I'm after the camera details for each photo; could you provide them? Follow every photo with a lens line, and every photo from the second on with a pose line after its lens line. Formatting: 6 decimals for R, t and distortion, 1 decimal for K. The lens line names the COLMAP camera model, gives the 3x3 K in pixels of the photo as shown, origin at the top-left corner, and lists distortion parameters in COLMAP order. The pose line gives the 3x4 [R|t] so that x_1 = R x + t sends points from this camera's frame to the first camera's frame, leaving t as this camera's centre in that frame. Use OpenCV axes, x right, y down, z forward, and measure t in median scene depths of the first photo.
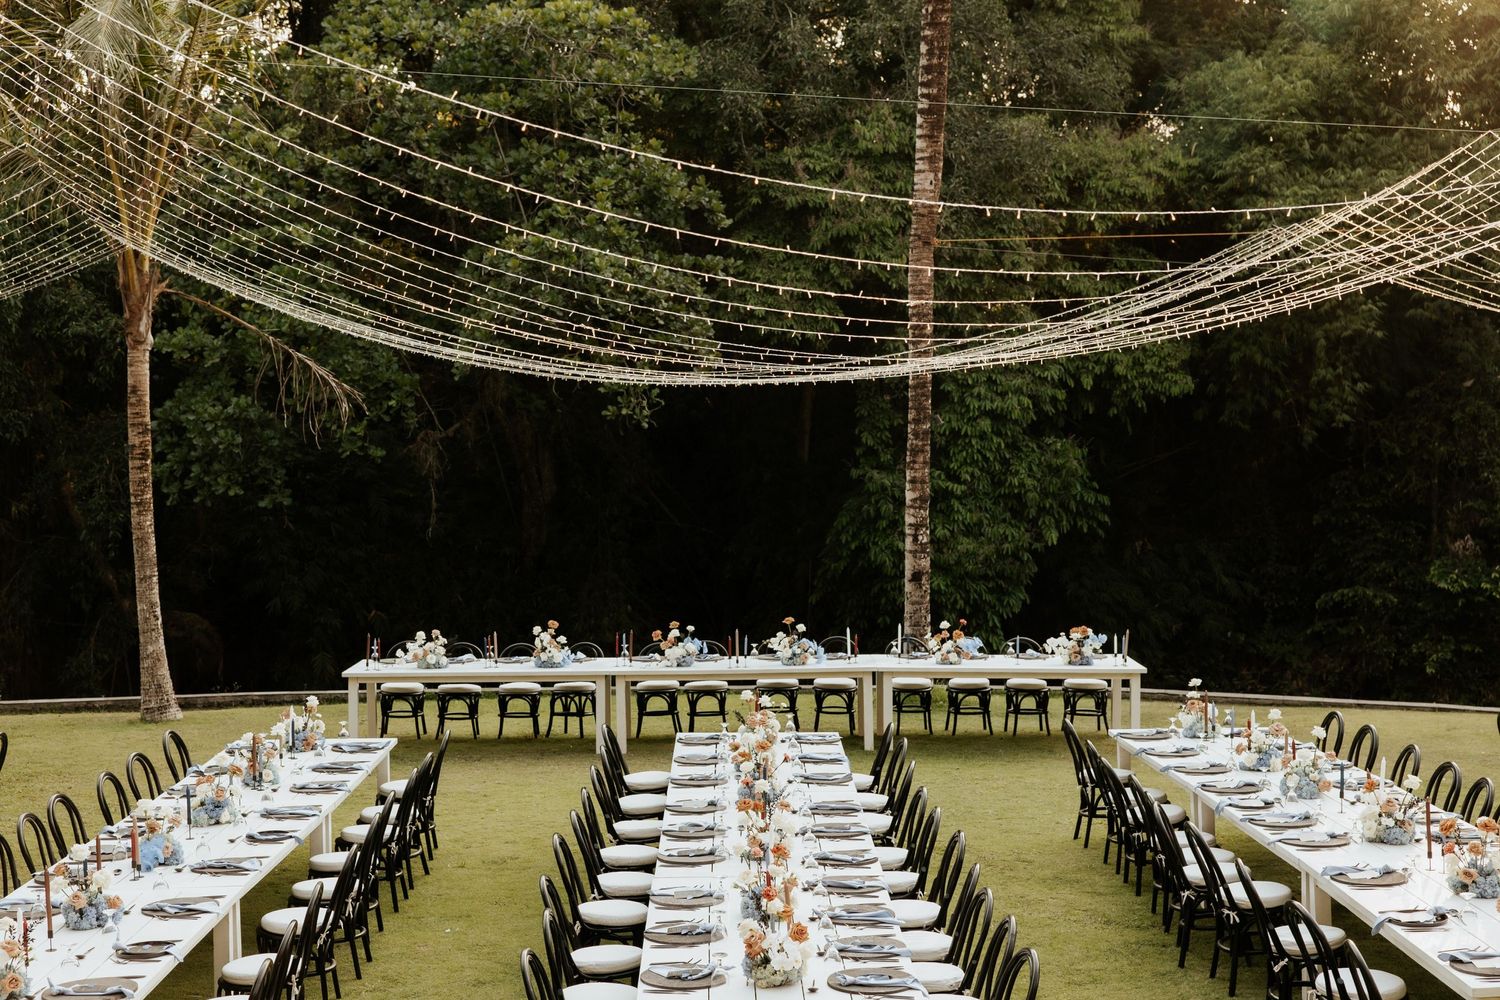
lens RADIAL K [[2348.4, 0, 715.1], [0, 2348.4, 523.3], [0, 0, 1]] dist [0.041894, 0.000000]
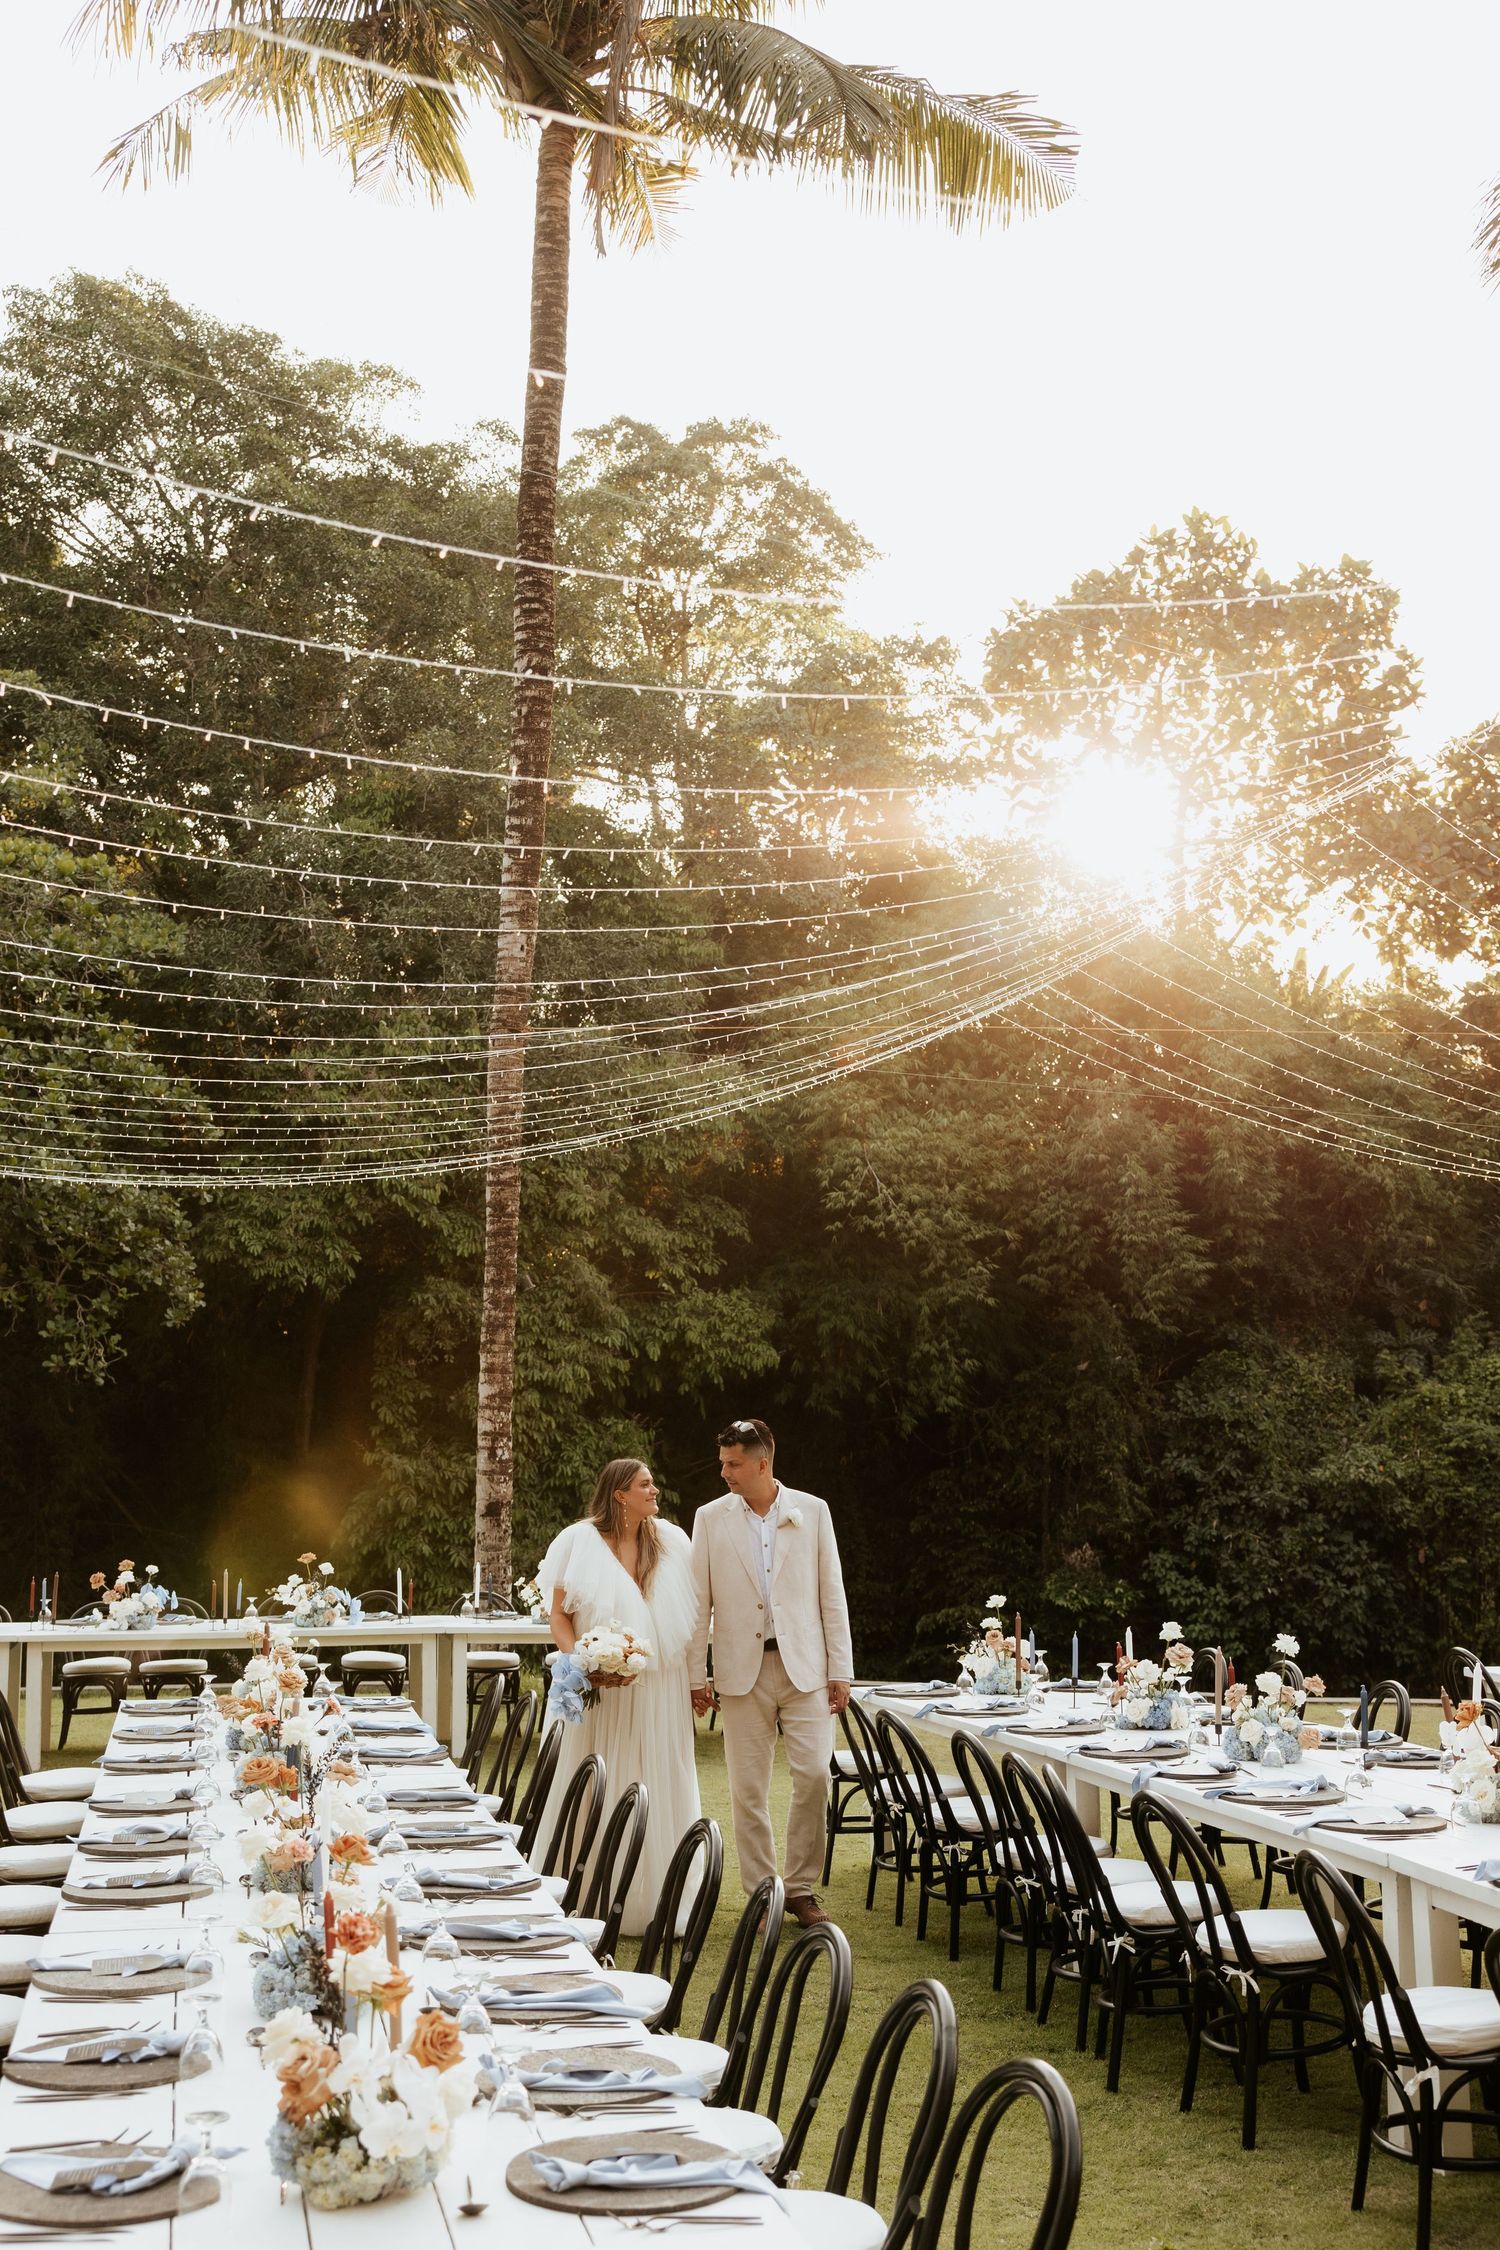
lens RADIAL K [[2578.2, 0, 747.6], [0, 2578.2, 1162.9], [0, 0, 1]] dist [0.008569, 0.000000]
pose [[0.977519, 0.032337, 0.208353, -0.001774], [0.001362, 0.987181, -0.159601, 0.045973], [-0.210843, 0.156297, 0.964944, 0.259187]]
